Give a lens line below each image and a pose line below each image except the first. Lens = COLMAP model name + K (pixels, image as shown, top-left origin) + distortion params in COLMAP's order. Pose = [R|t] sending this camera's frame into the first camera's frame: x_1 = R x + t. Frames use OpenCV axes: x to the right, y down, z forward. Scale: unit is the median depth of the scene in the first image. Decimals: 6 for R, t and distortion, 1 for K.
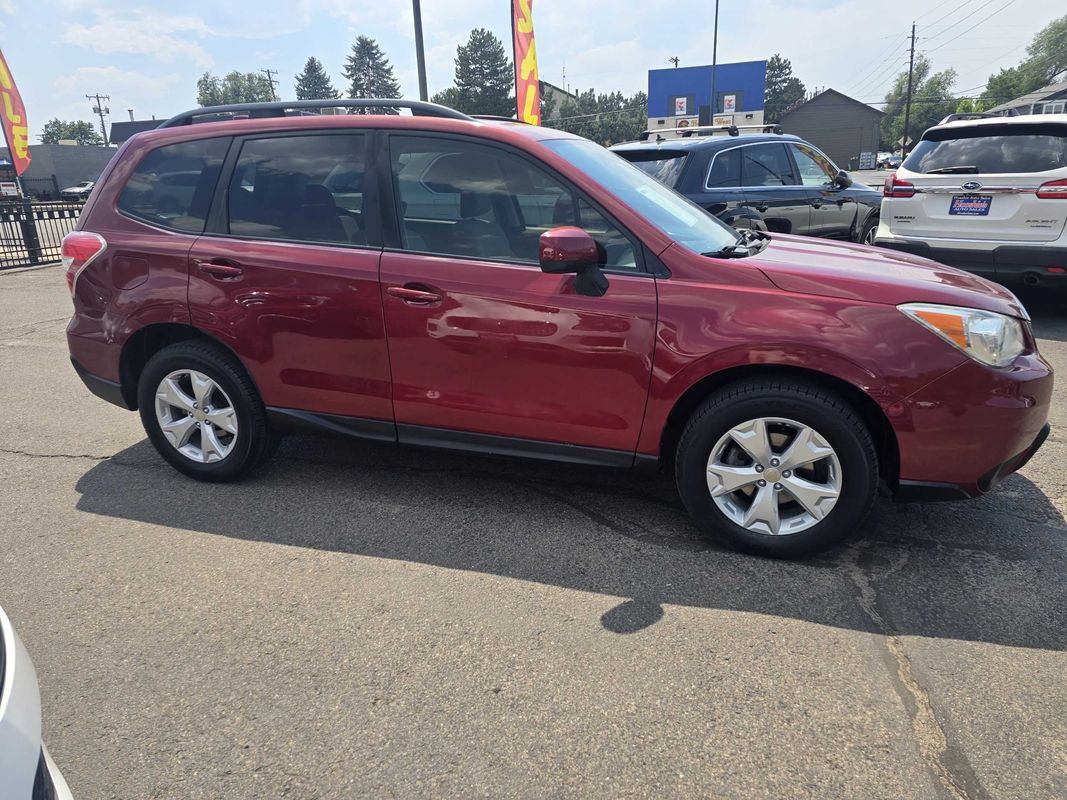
lens RADIAL K [[721.0, 0, 534.2], [0, 721.0, 403.4], [0, 0, 1]] dist [0.047190, -0.042437]
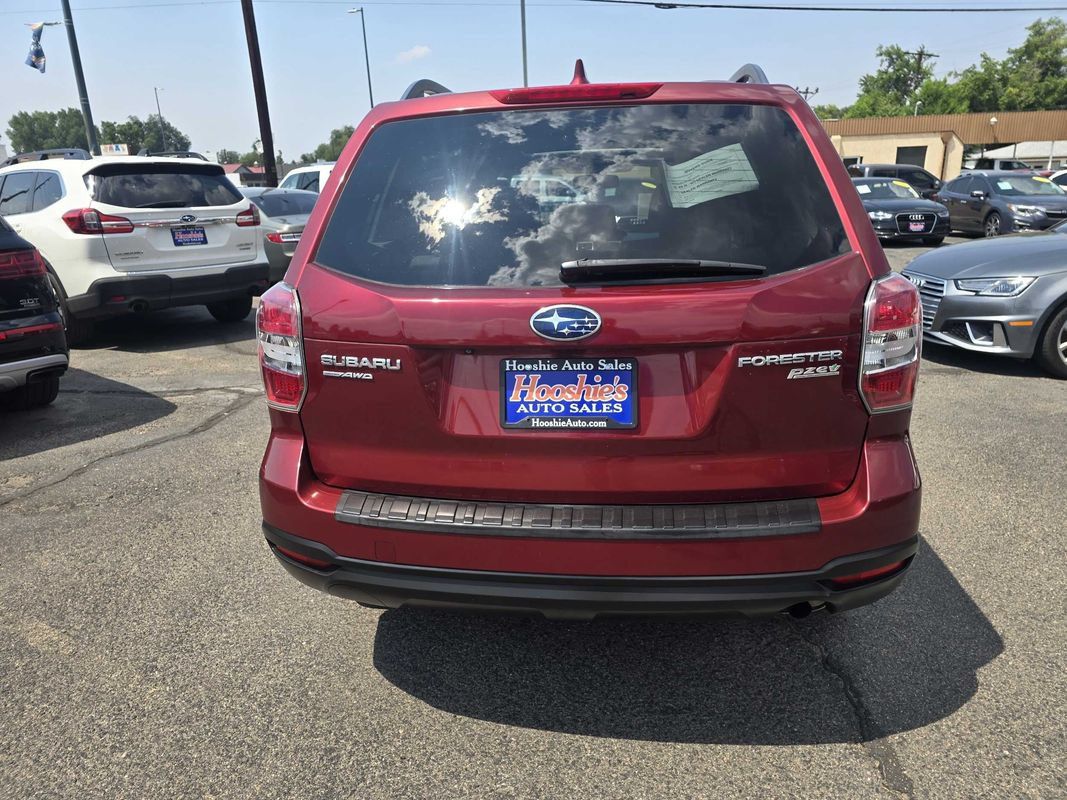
lens RADIAL K [[721.0, 0, 534.7], [0, 721.0, 392.7], [0, 0, 1]] dist [0.047190, -0.042437]
pose [[-0.207590, -0.234180, 0.949772, -0.198119], [0.324221, 0.899570, 0.292667, -0.071223], [-0.922923, 0.368691, -0.110816, 0.245384]]
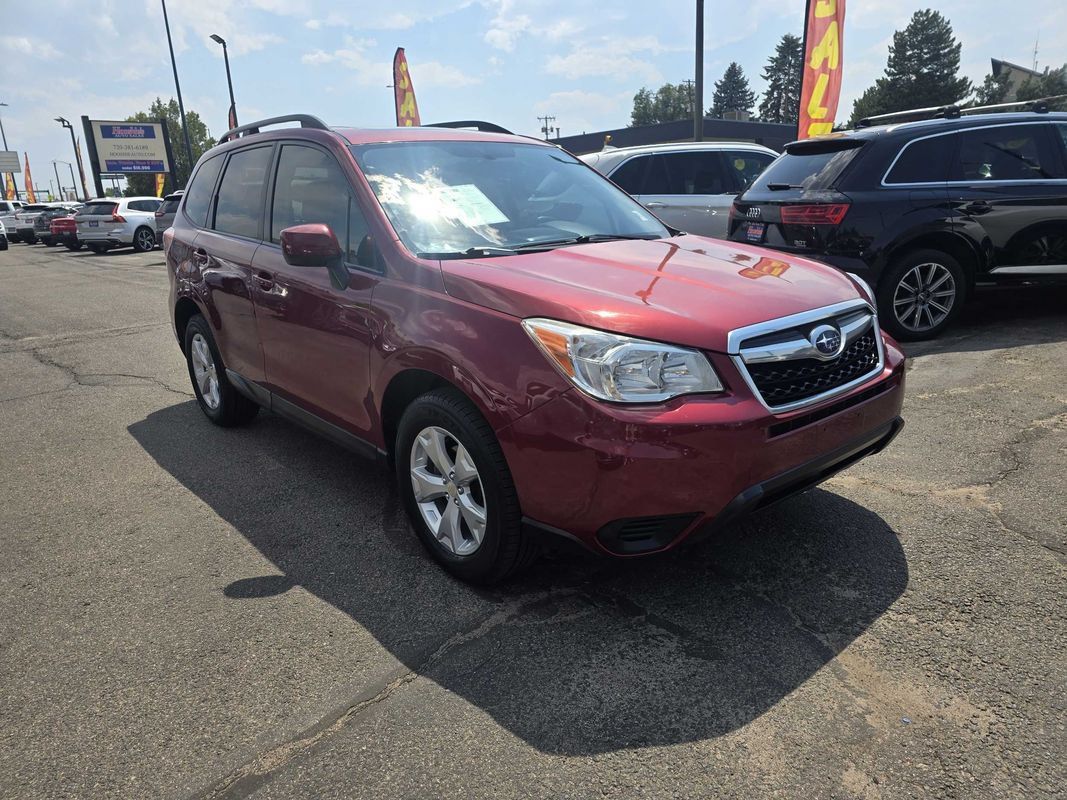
lens RADIAL K [[721.0, 0, 532.5], [0, 721.0, 398.7], [0, 0, 1]] dist [0.047190, -0.042437]
pose [[0.853440, 0.128188, -0.505182, 0.127391], [-0.133288, 0.990730, 0.026220, -0.008339], [0.503860, 0.044957, 0.862614, 0.033363]]
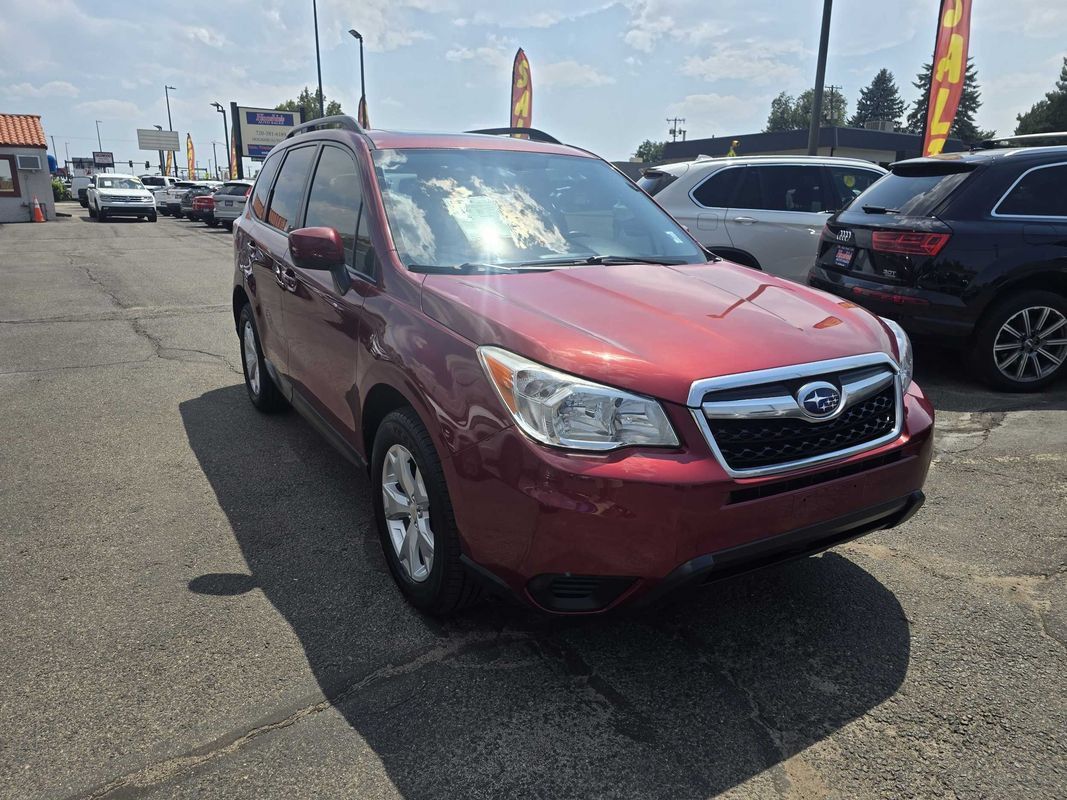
lens RADIAL K [[721.0, 0, 524.3], [0, 721.0, 393.1], [0, 0, 1]] dist [0.047190, -0.042437]
pose [[0.749332, 0.204395, -0.629861, 0.141414], [-0.224538, 0.973248, 0.048699, -0.017693], [0.622965, 0.104936, 0.775180, 0.052241]]
